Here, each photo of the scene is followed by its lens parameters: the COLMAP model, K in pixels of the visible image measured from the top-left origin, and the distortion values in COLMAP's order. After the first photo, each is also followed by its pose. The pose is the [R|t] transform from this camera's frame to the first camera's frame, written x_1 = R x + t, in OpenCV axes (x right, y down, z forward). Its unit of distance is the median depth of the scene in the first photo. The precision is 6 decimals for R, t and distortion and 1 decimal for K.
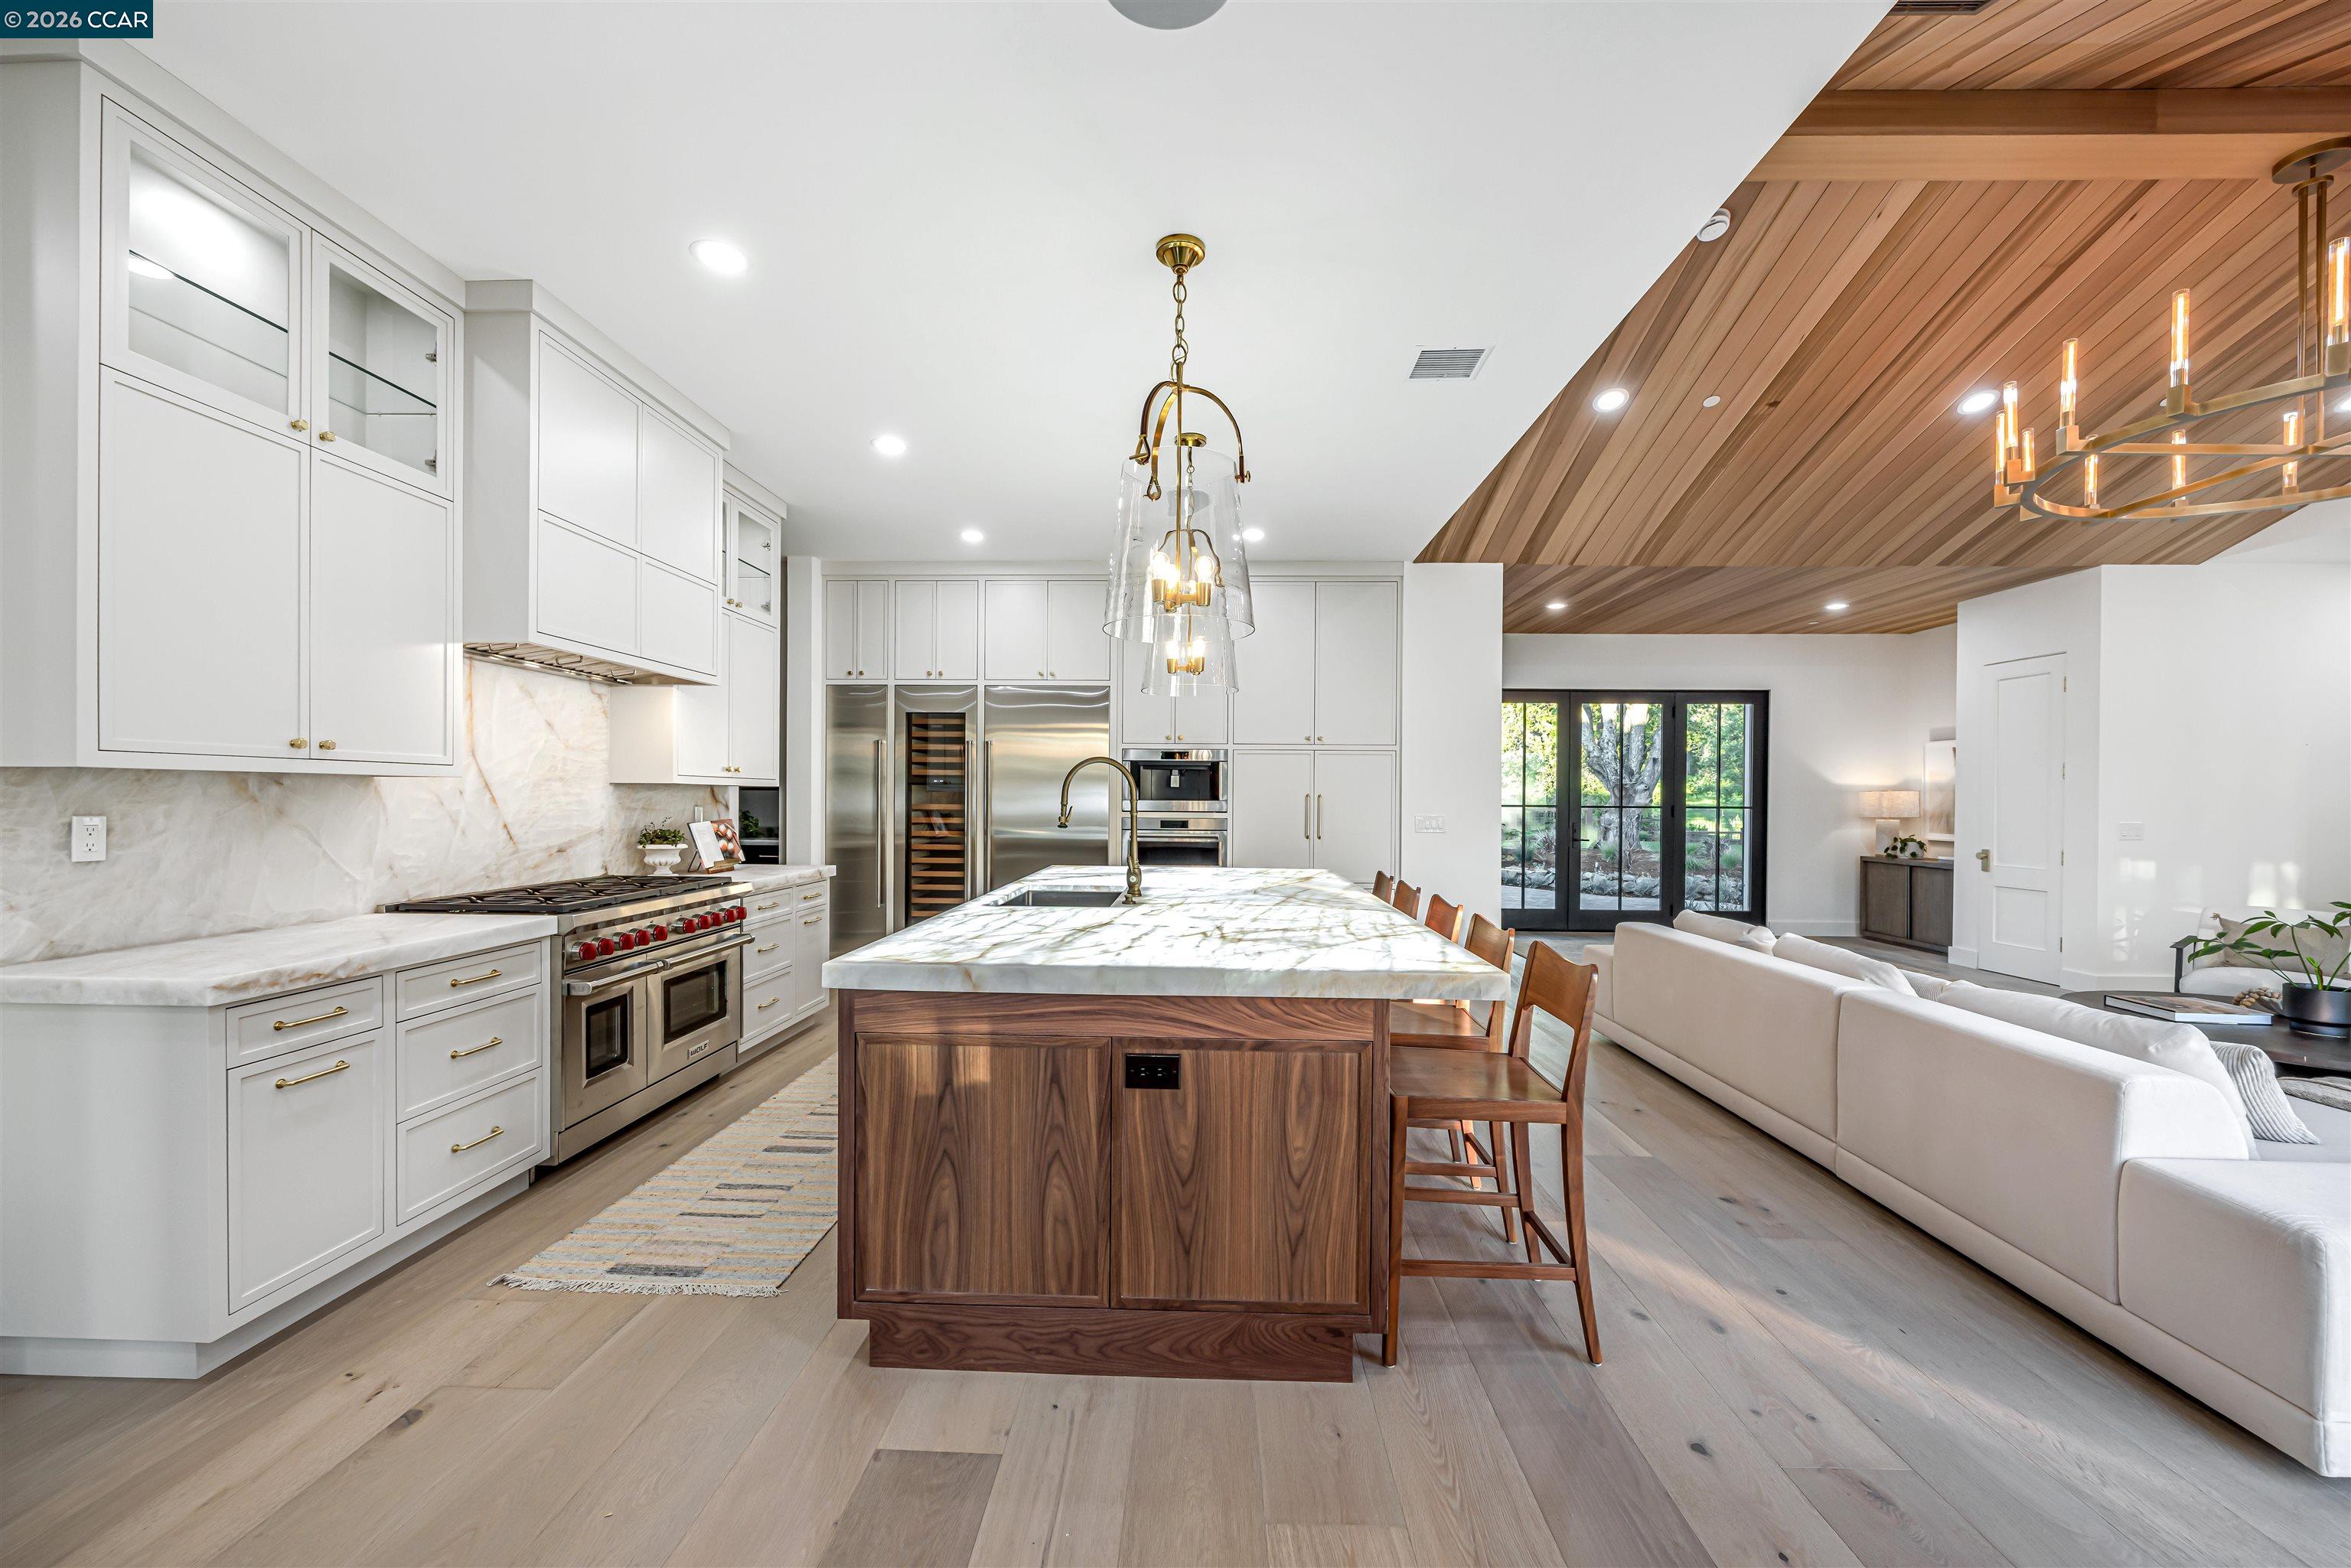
lens RADIAL K [[917.3, 0, 1177.6], [0, 917.3, 804.4], [0, 0, 1]] dist [-0.003048, -0.000029]
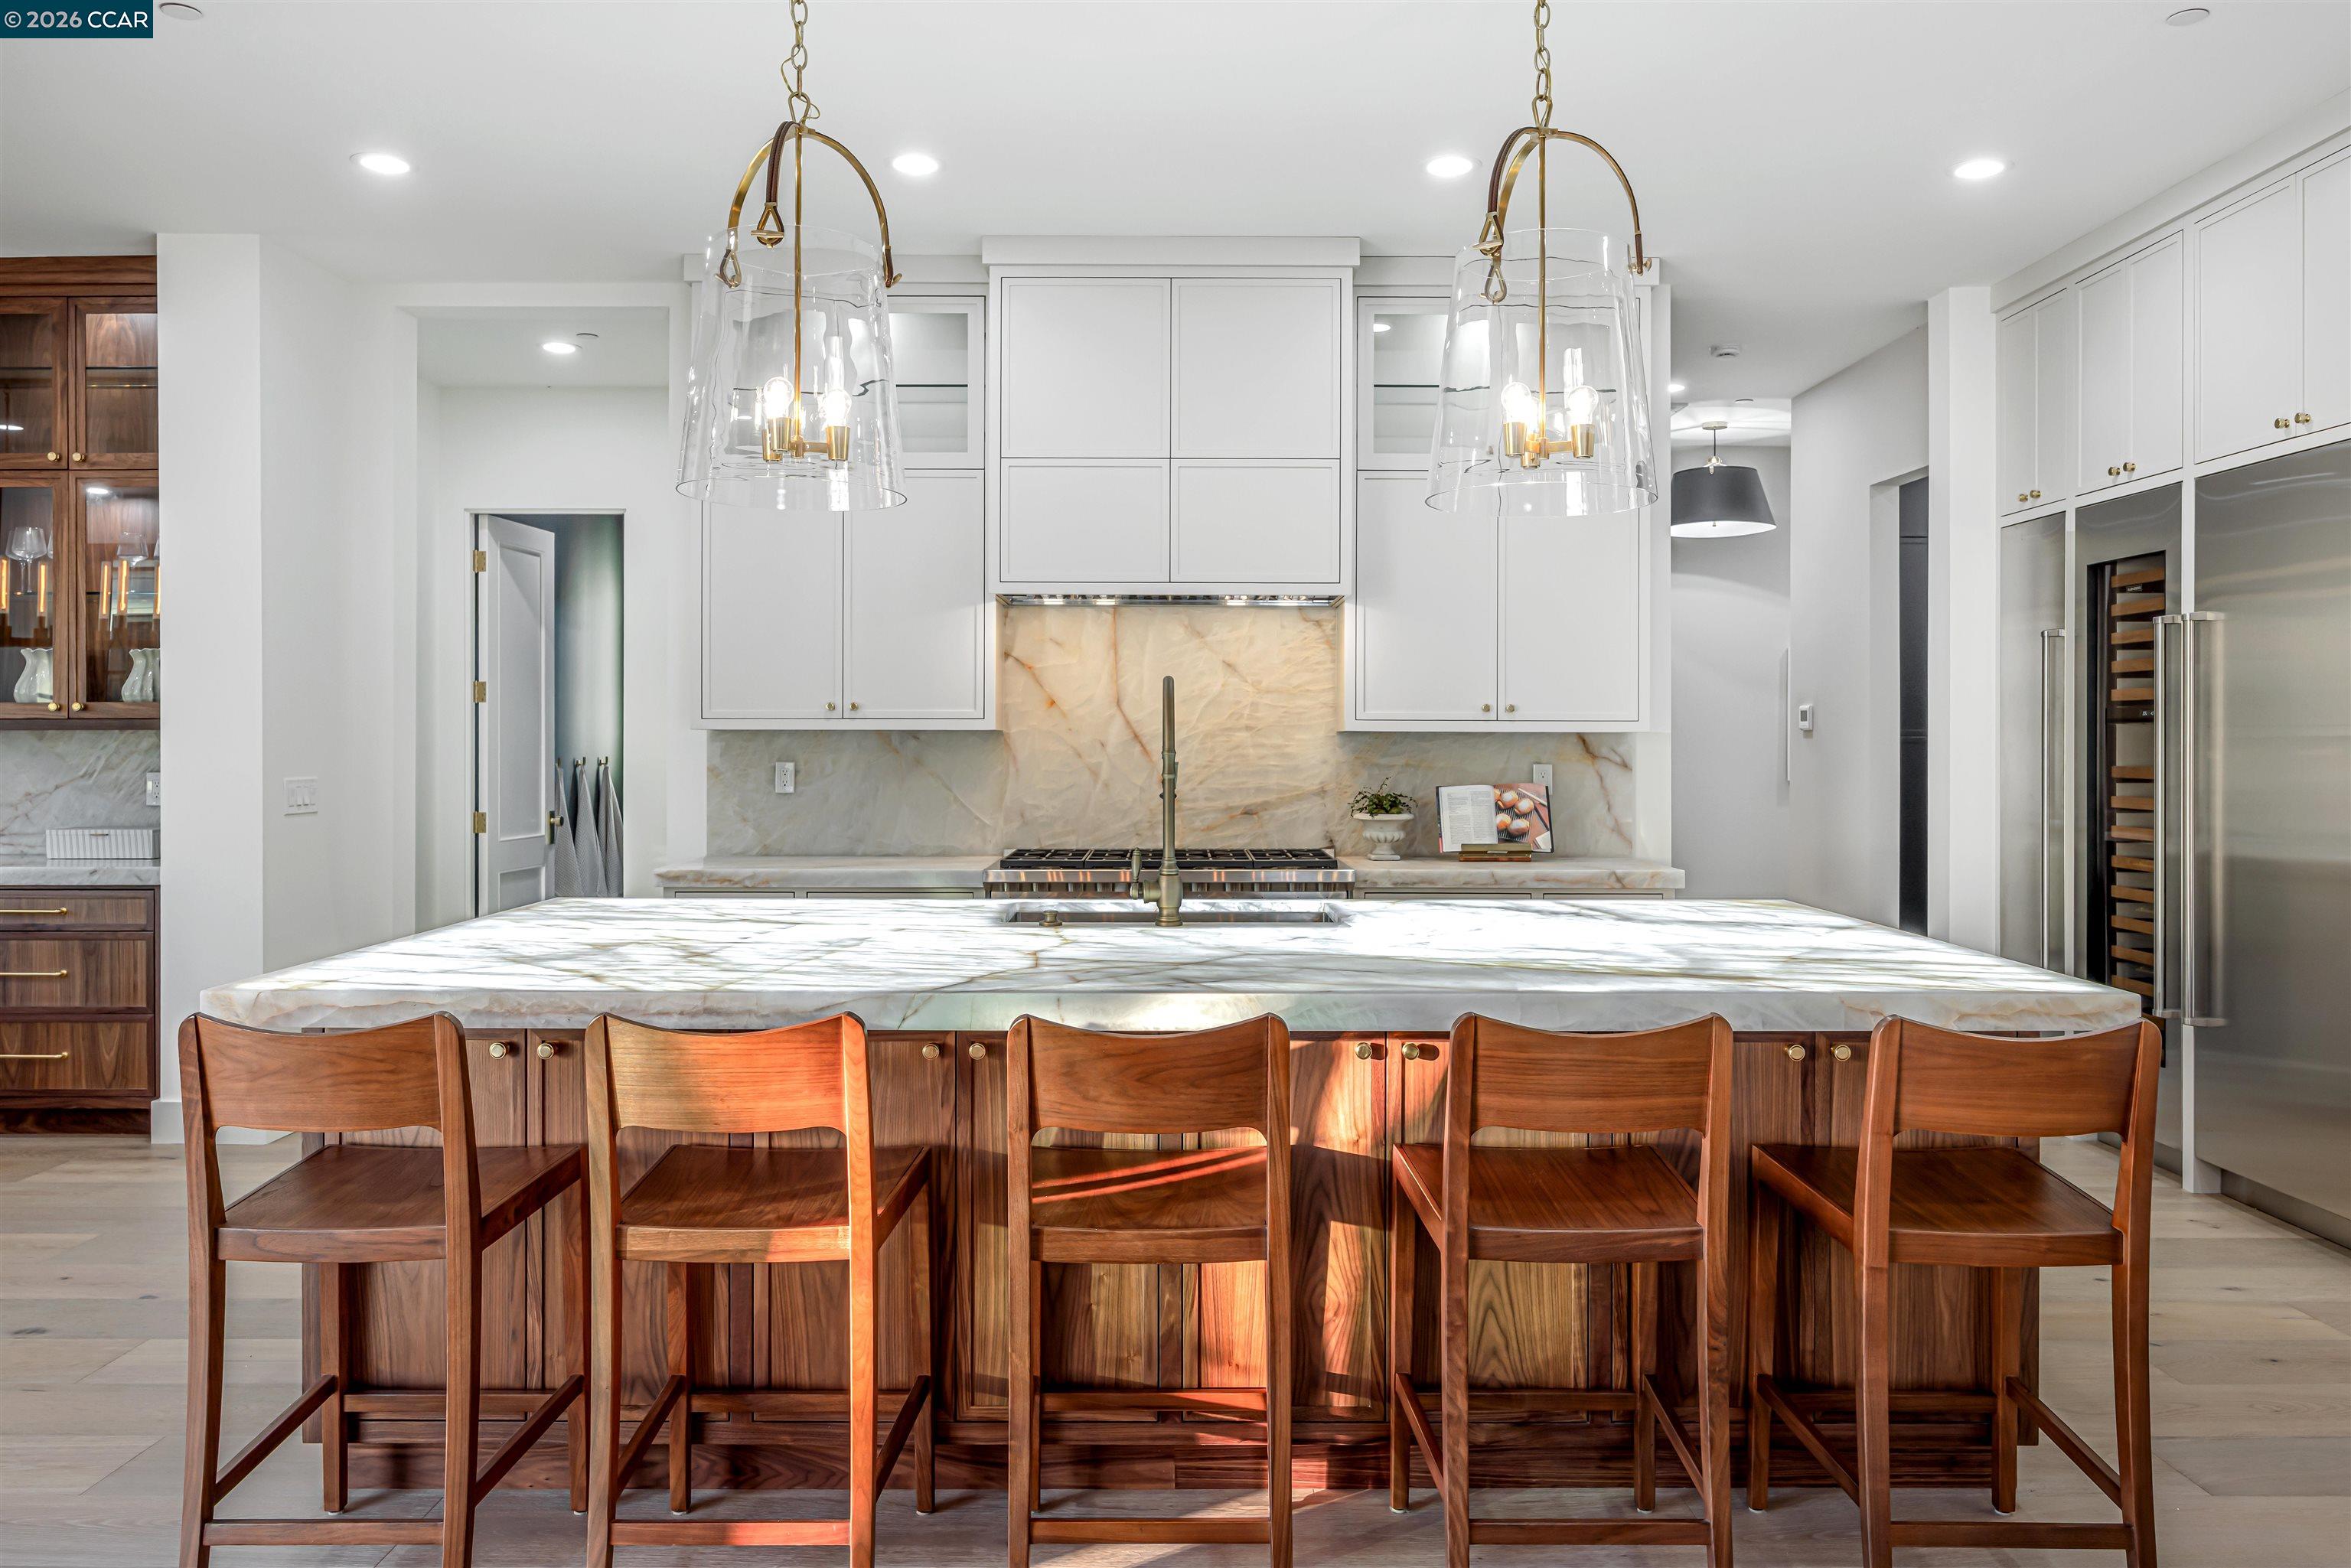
lens RADIAL K [[1665.9, 0, 1181.9], [0, 1665.9, 744.8], [0, 0, 1]] dist [-0.013735, -0.001697]
pose [[0.041734, -0.006048, -0.999110, 0.851095], [-0.009292, 0.999936, -0.006441, -0.001864], [0.999086, 0.009552, 0.041675, 0.862236]]
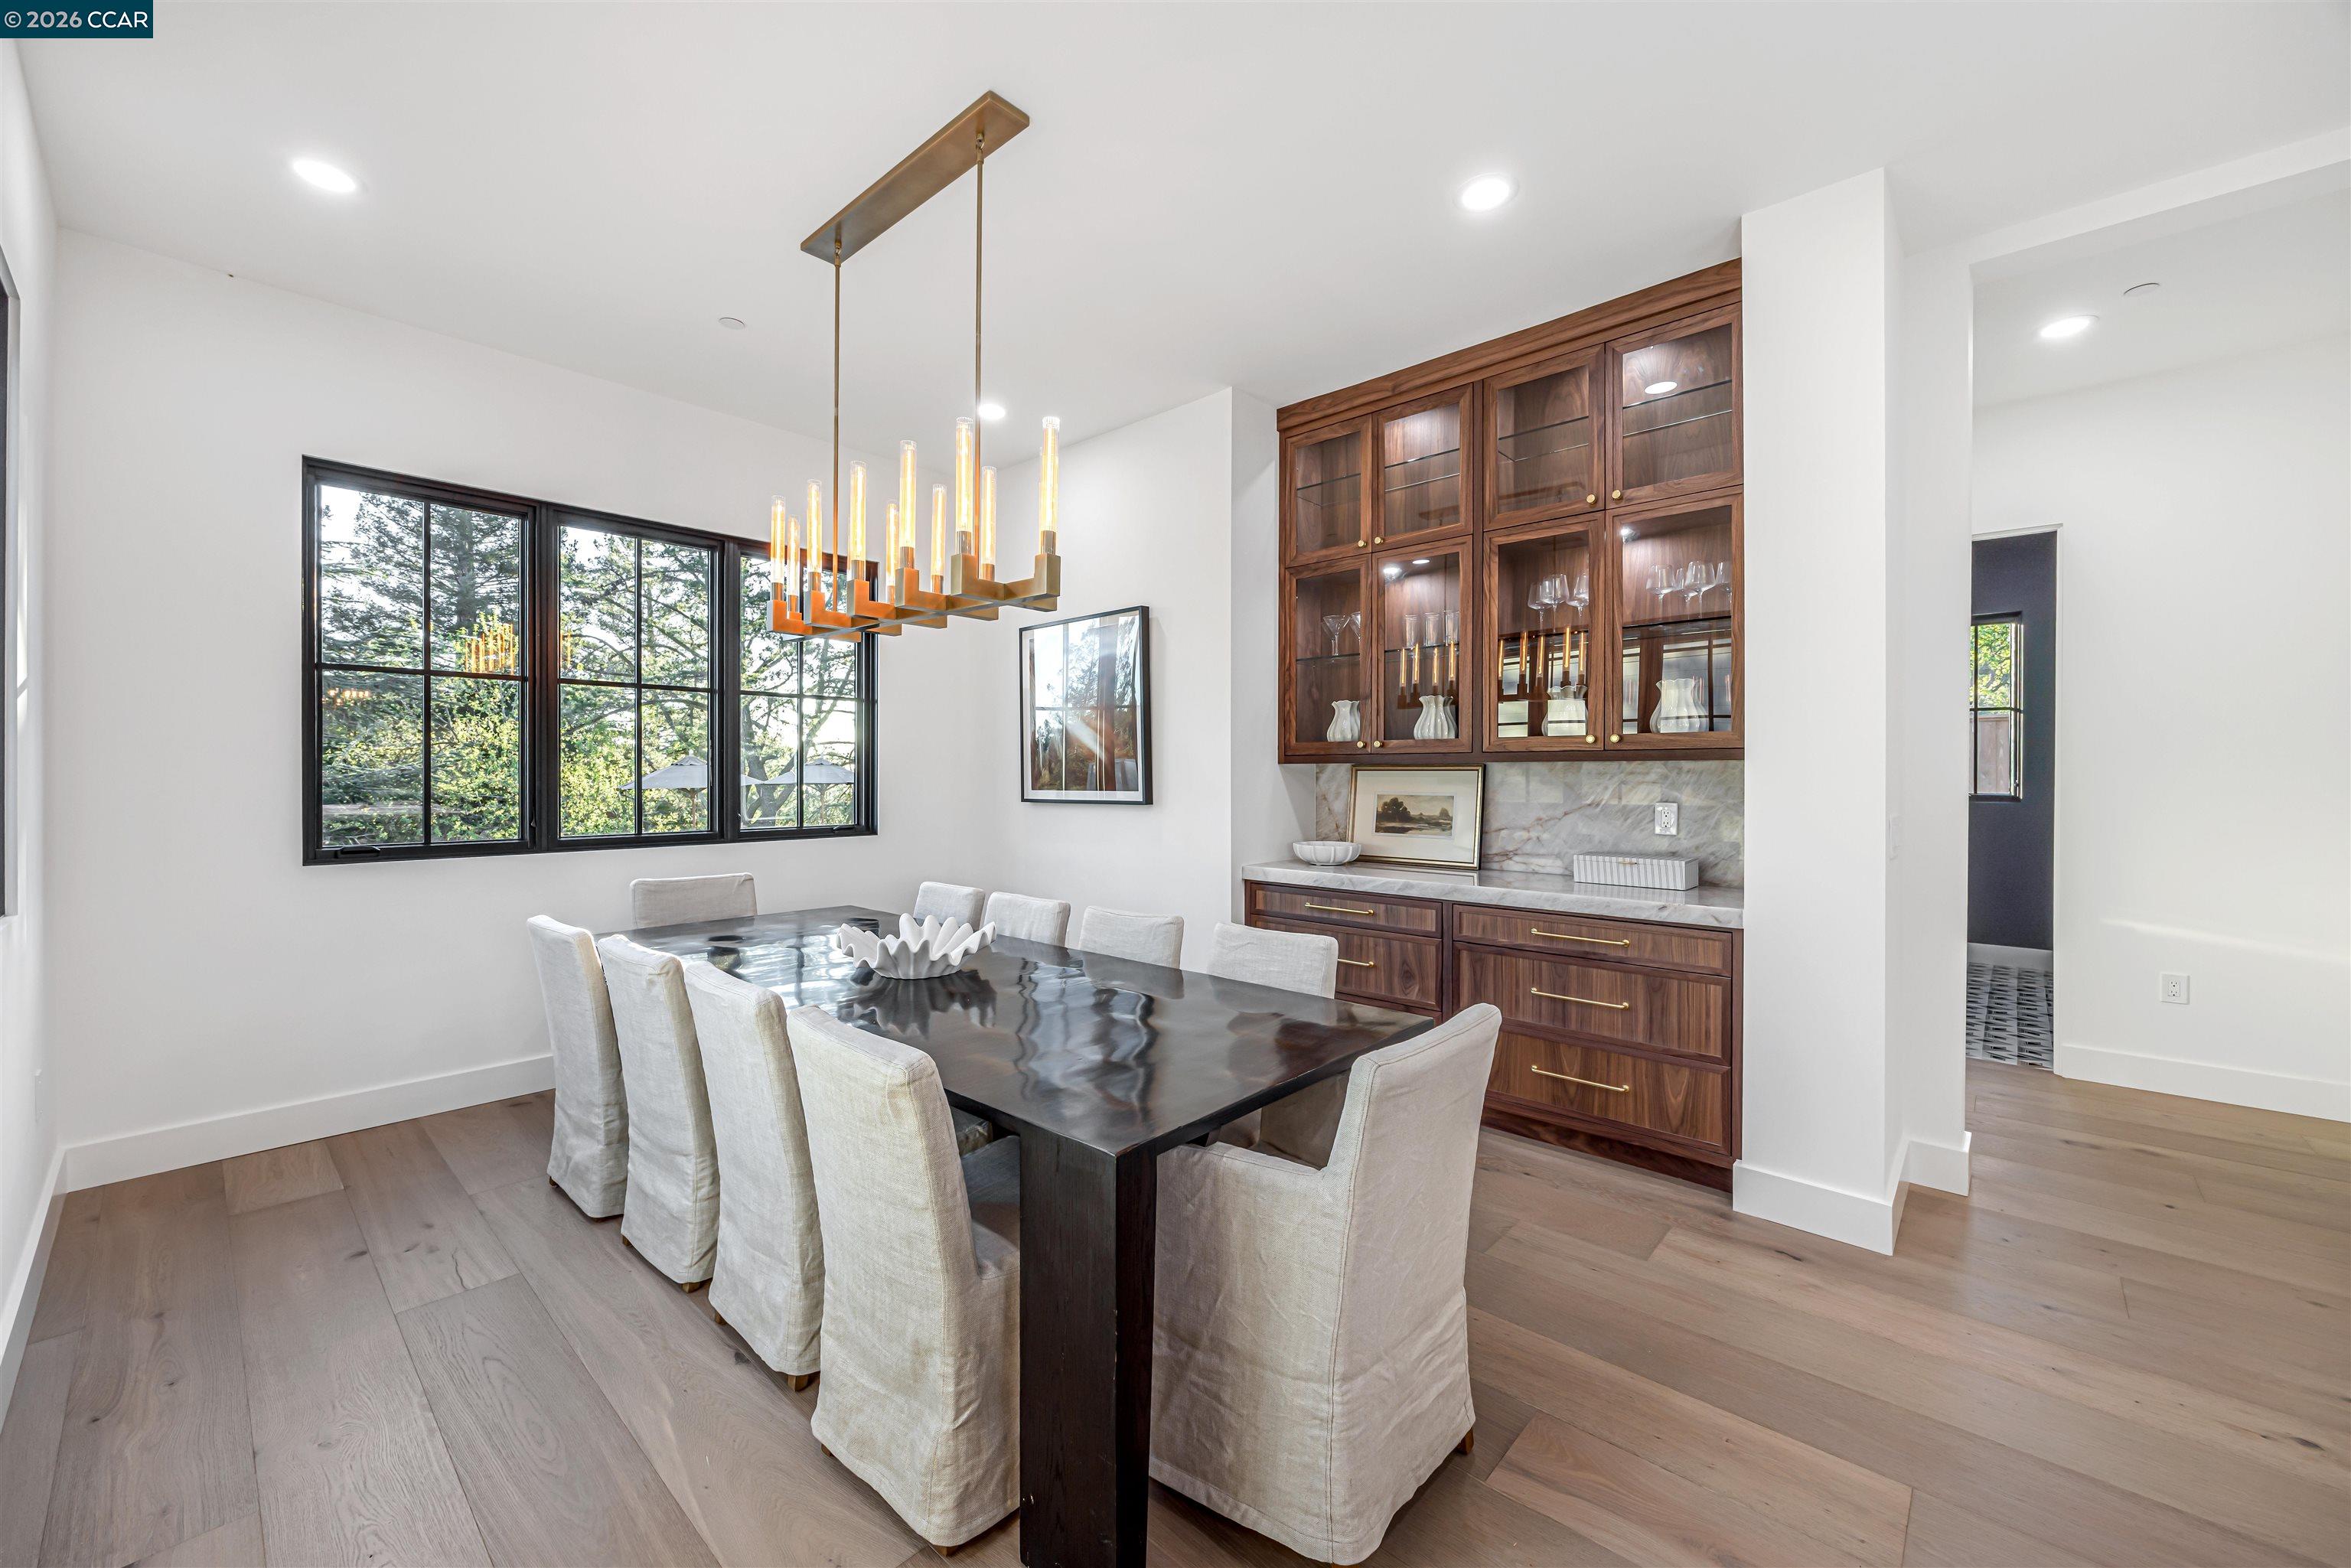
lens RADIAL K [[917.3, 0, 1179.6], [0, 917.3, 779.0], [0, 0, 1]] dist [-0.003048, -0.000029]
pose [[-0.646882, -0.003040, -0.762584, 0.252594], [-0.012756, 0.999895, 0.006834, 0.000319], [0.762483, 0.014149, -0.646853, 0.199748]]
